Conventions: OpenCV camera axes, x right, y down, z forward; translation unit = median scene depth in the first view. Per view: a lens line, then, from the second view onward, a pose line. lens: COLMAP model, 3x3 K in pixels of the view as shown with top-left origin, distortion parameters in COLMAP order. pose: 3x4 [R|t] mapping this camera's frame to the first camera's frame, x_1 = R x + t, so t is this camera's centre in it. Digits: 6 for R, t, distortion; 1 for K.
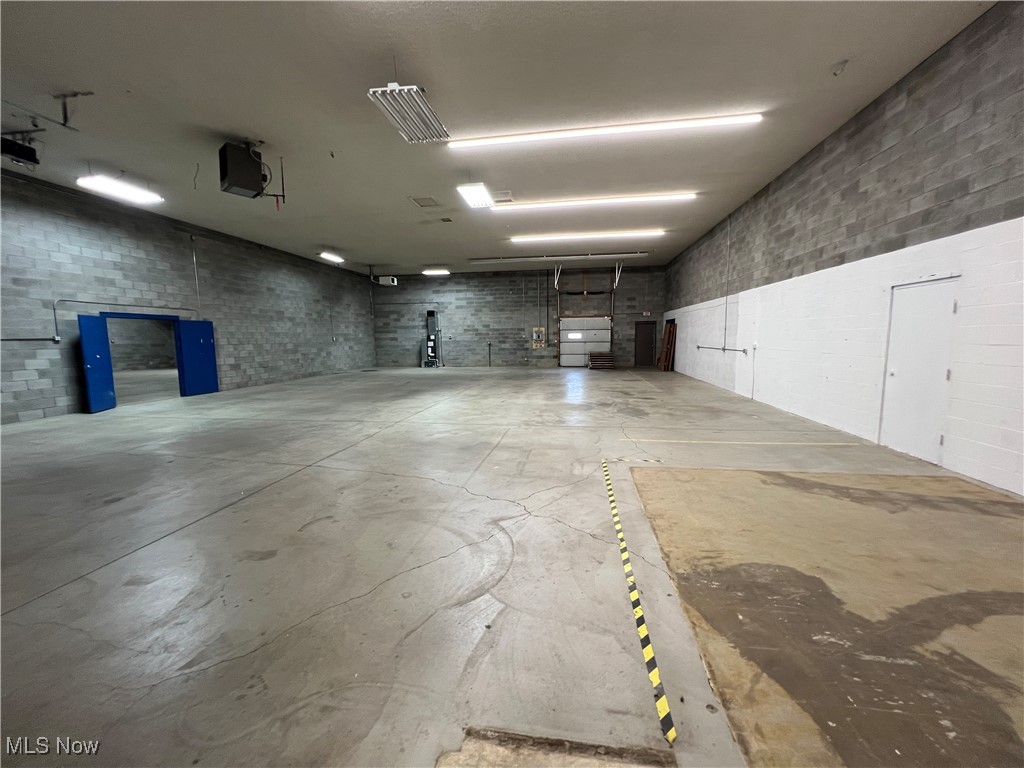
lens RADIAL K [[411.3, 0, 512.0], [0, 411.3, 384.0], [0, 0, 1]] dist [-0.000513, 0.000046]
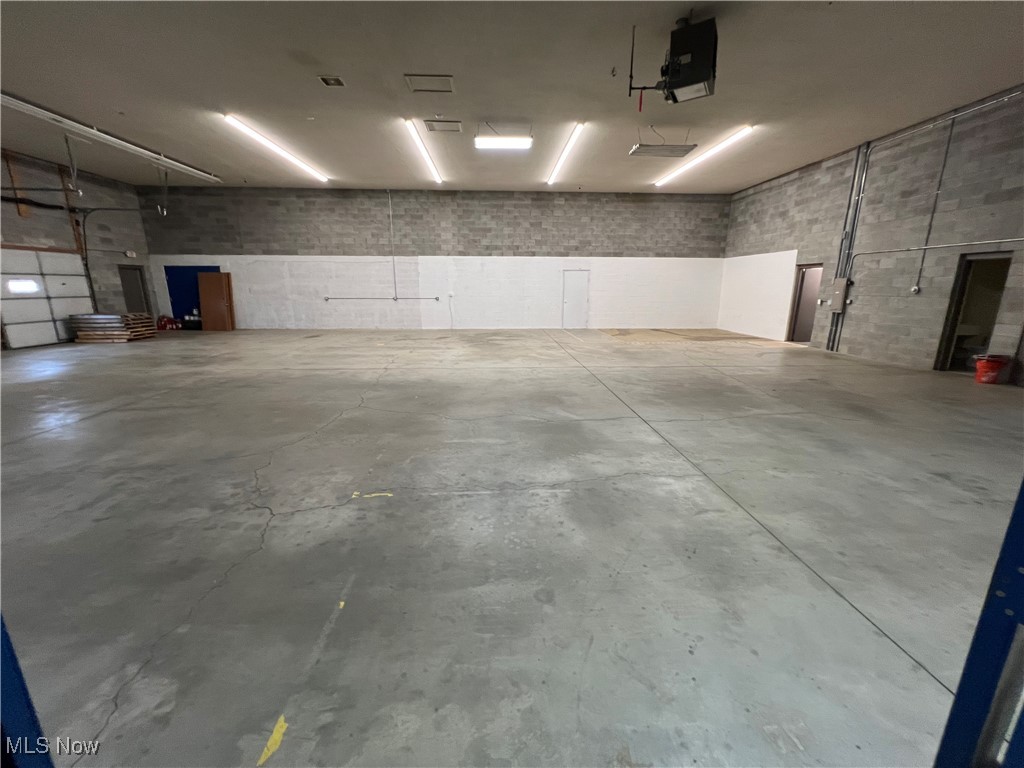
lens RADIAL K [[413.3, 0, 512.0], [0, 413.3, 384.0], [0, 0, 1]] dist [-0.001871, -0.000222]
pose [[-0.212197, -0.217389, 0.952741, -1.456379], [0.110587, 0.963338, 0.244437, -0.175513], [-0.970950, 0.157230, -0.180377, 1.578570]]
